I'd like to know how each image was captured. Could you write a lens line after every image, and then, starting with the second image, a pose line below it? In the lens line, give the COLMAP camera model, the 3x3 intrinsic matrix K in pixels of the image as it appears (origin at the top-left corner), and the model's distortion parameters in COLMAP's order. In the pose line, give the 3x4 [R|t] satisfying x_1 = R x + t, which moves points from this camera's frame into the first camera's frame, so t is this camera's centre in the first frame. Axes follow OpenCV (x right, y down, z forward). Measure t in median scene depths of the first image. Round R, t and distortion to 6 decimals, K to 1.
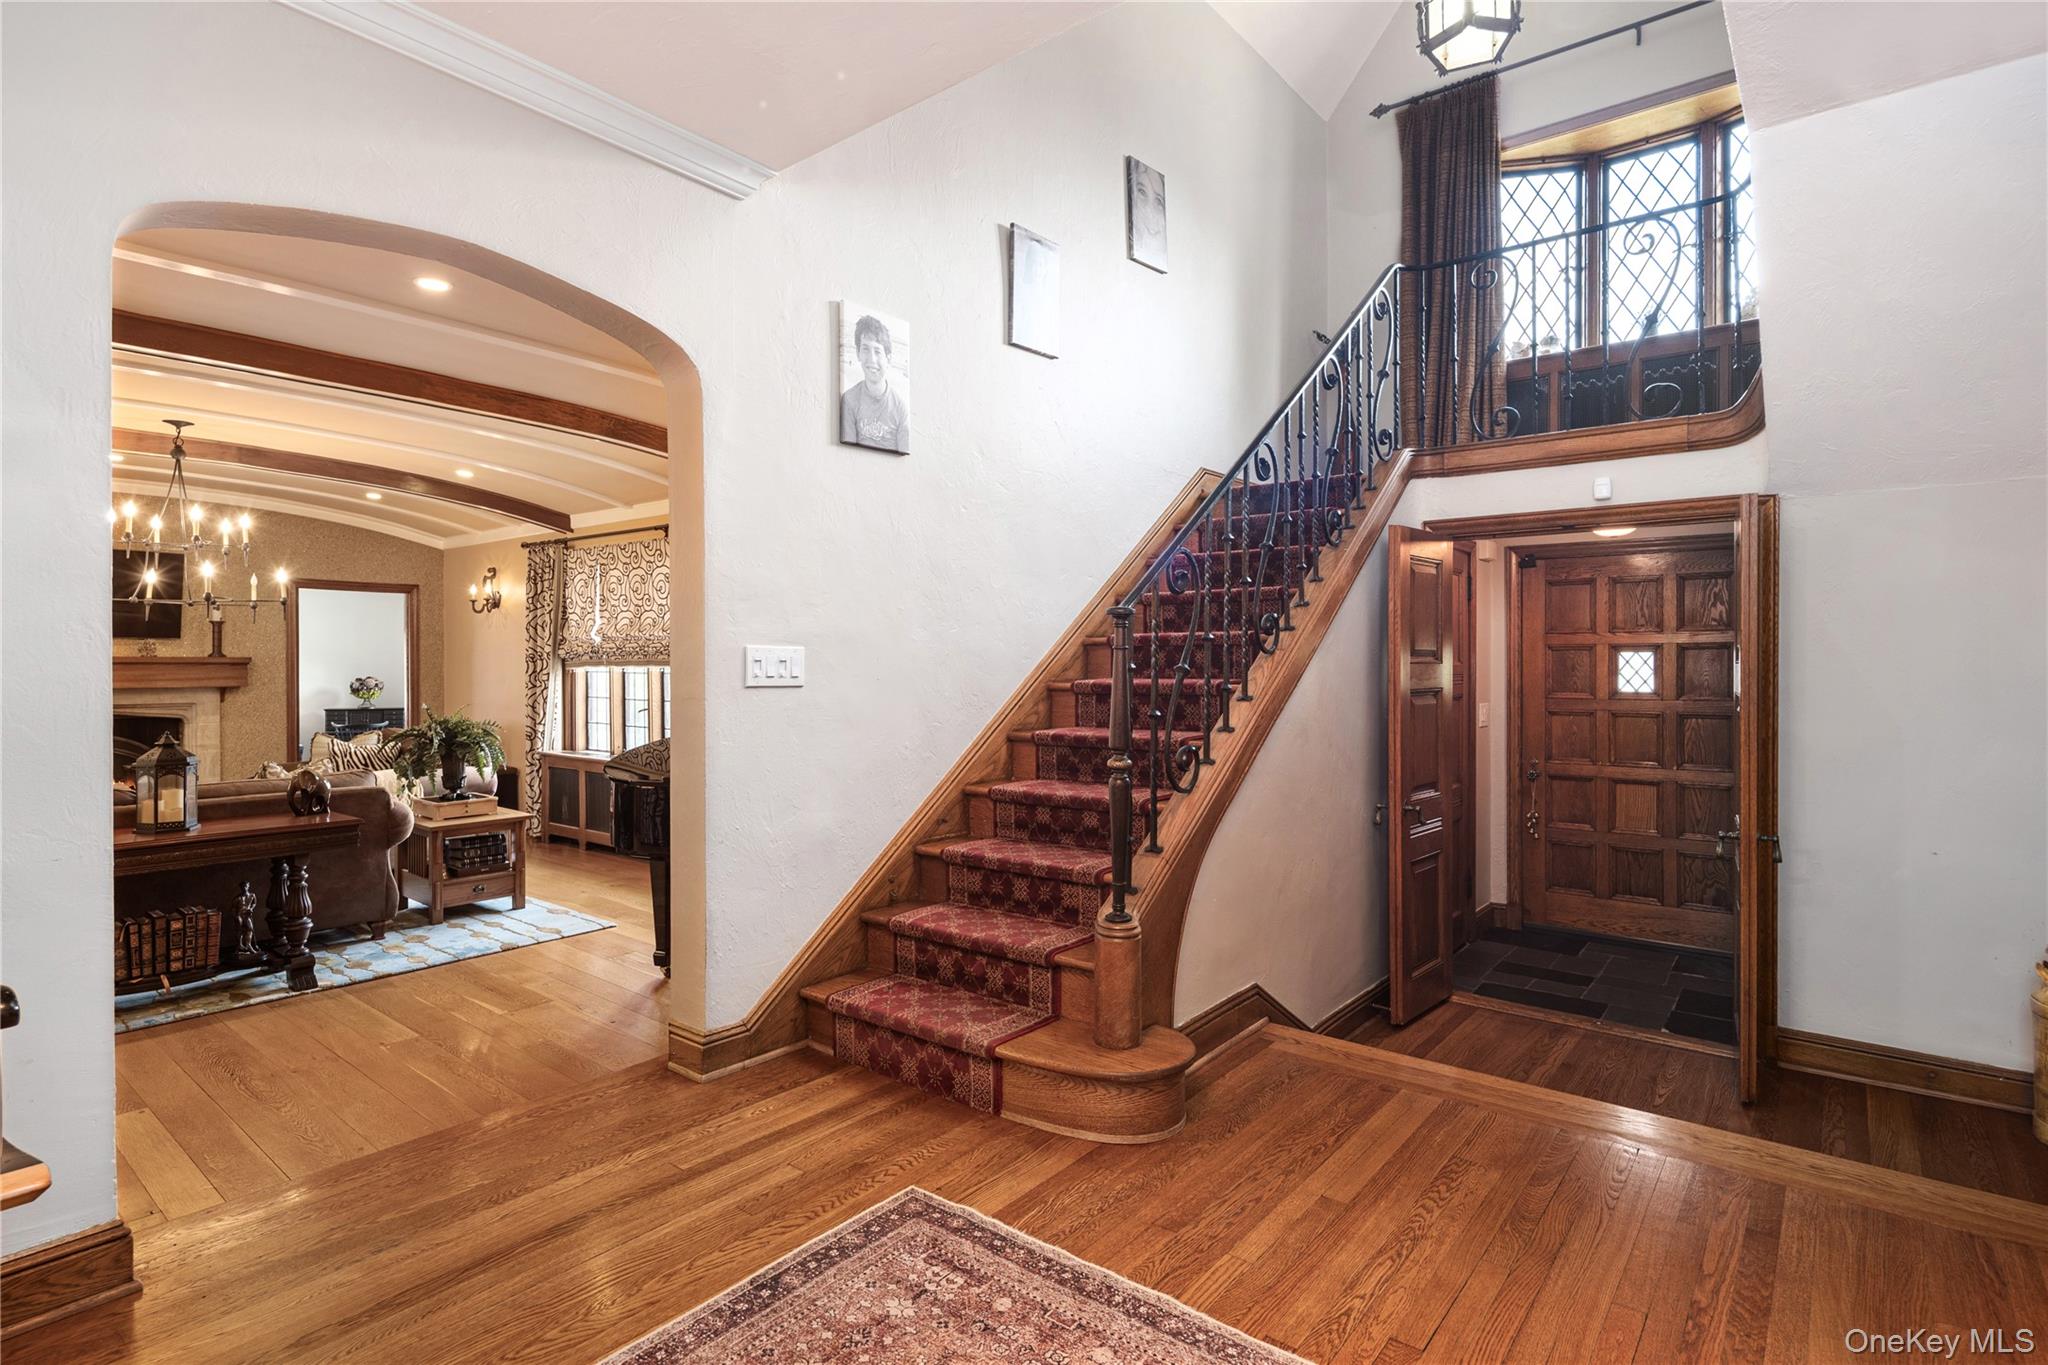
lens RADIAL K [[1006.2, 0, 1031.5], [0, 1006.2, 666.8], [0, 0, 1]] dist [-0.001481, 0.000320]
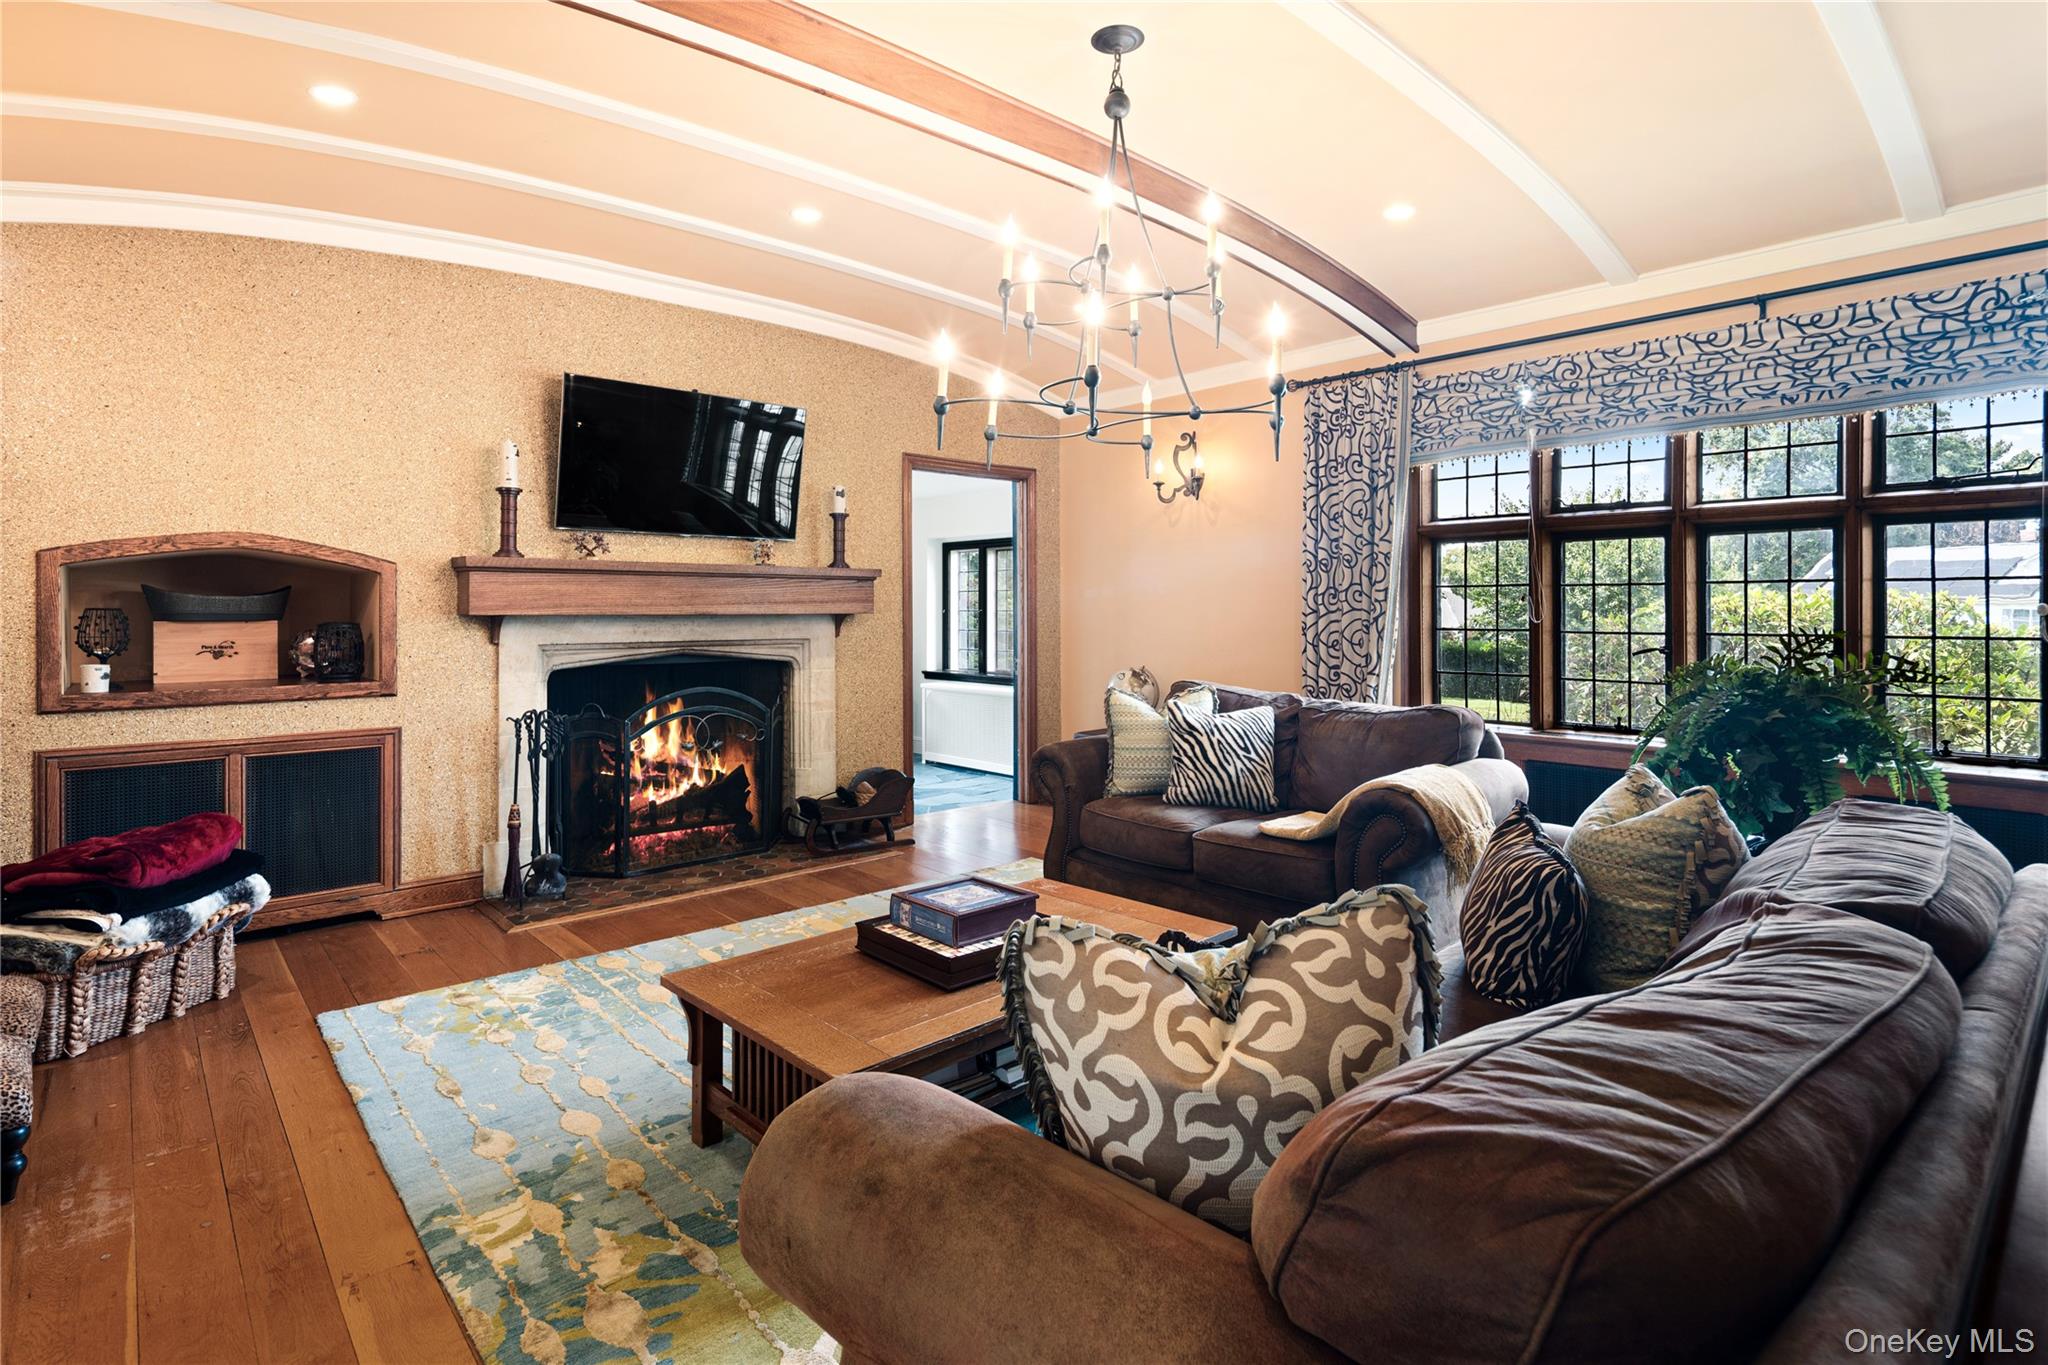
lens RADIAL K [[1010.6, 0, 1006.0], [0, 1010.6, 607.6], [0, 0, 1]] dist [0.004653, 0.000394]
pose [[0.984215, -0.003886, -0.176934, -0.941281], [0.002937, 0.999980, -0.005627, 0.032150], [0.176953, 0.005018, 0.984207, 0.595163]]
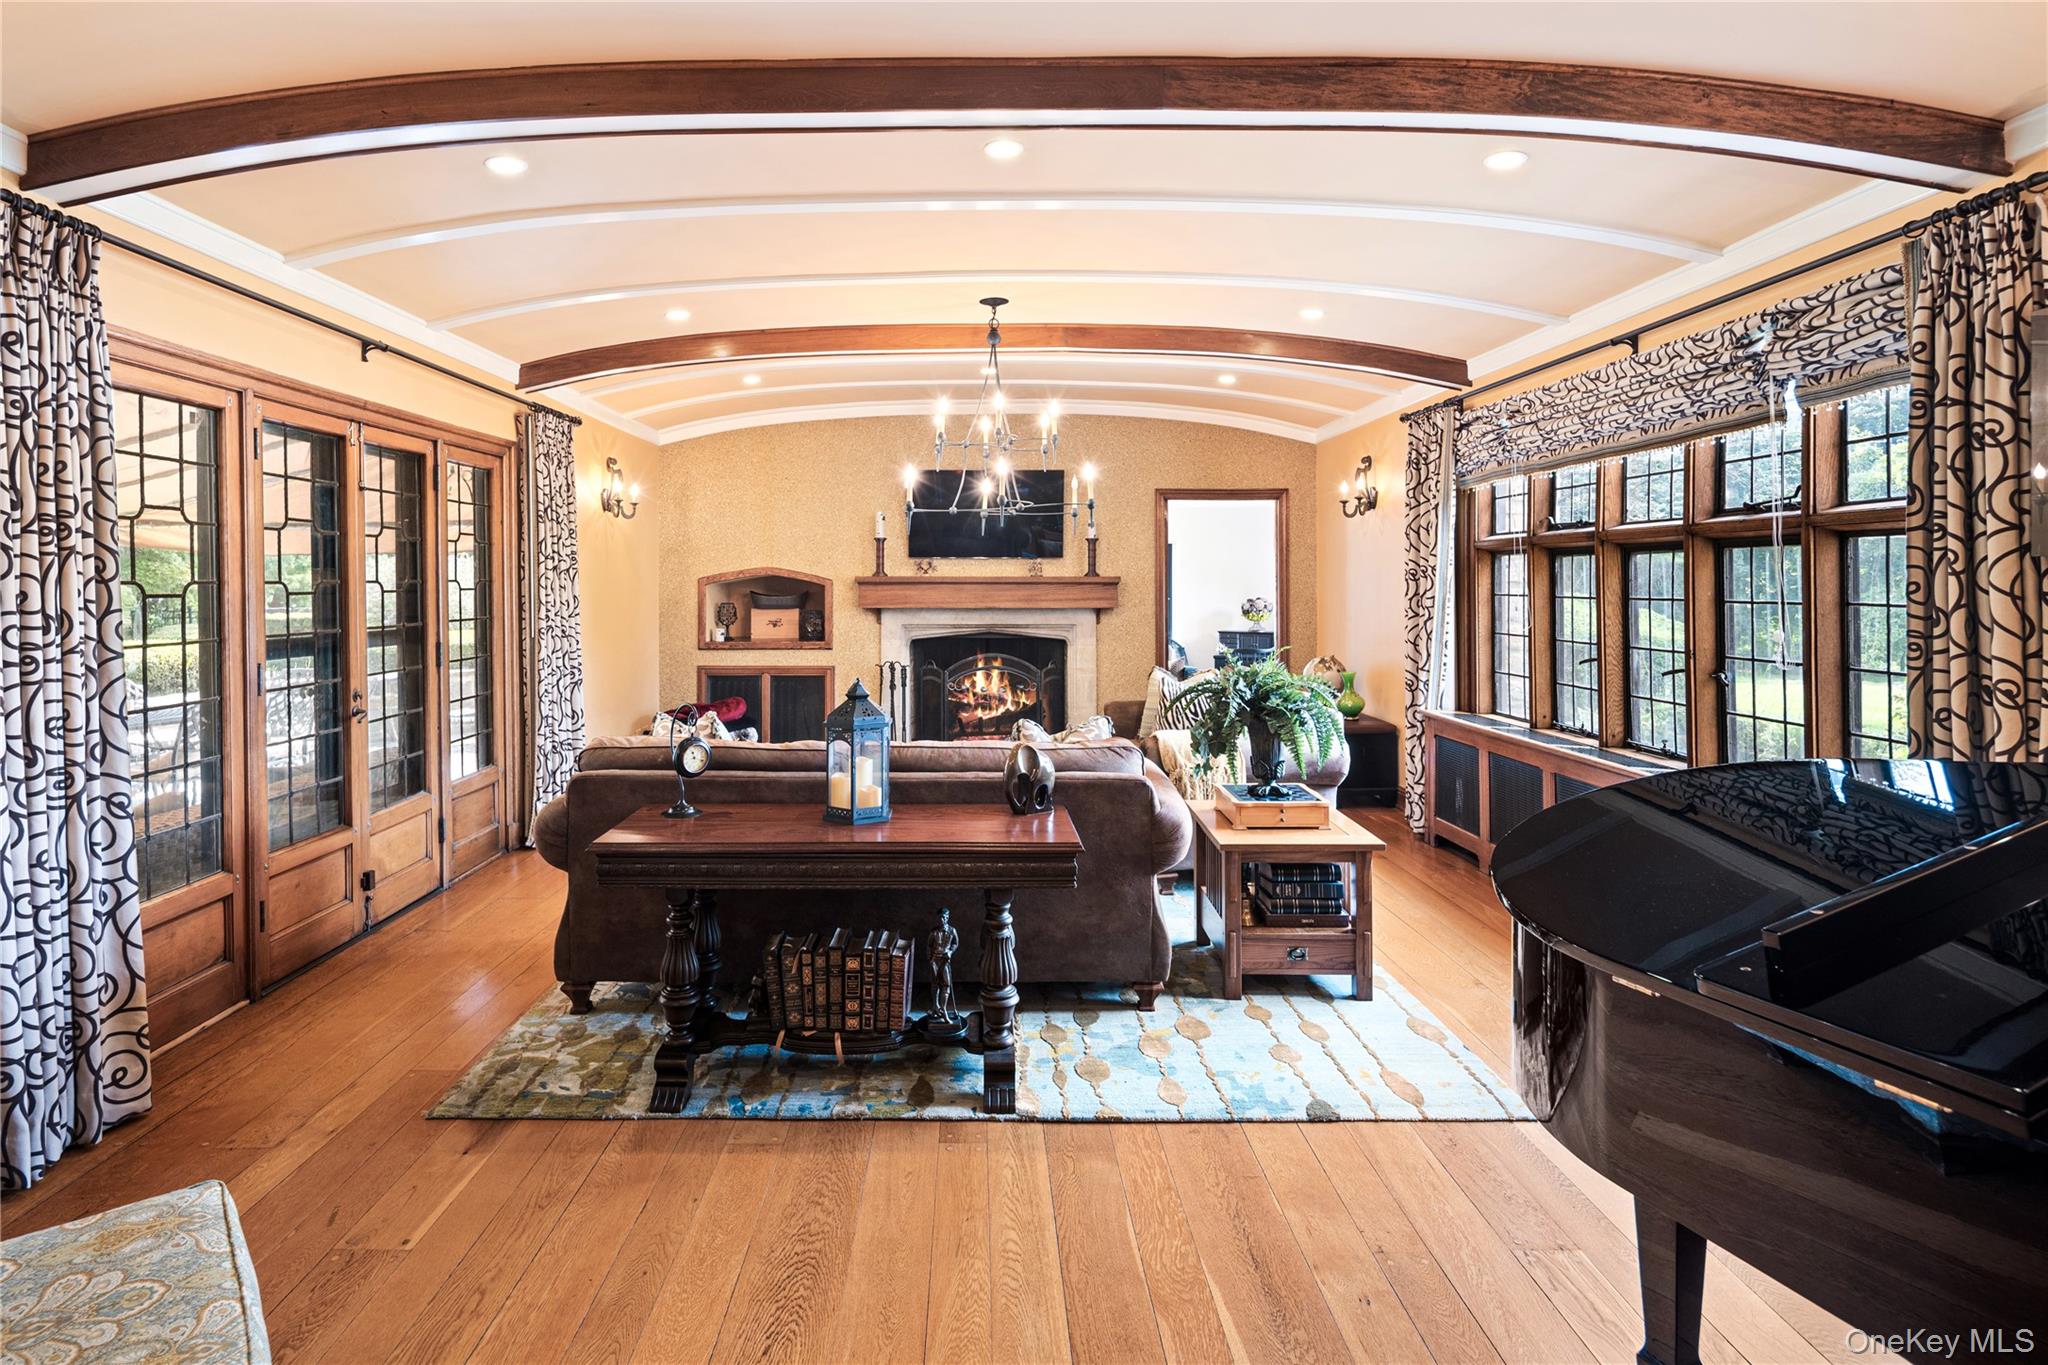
lens RADIAL K [[1006.2, 0, 965.6], [0, 1006.2, 583.2], [0, 0, 1]] dist [-0.001481, 0.000320]
pose [[0.610889, -0.001697, -0.791715, -0.212640], [-0.001053, 0.999995, -0.002956, -0.000501], [0.791716, 0.002640, 0.610884, 0.524378]]
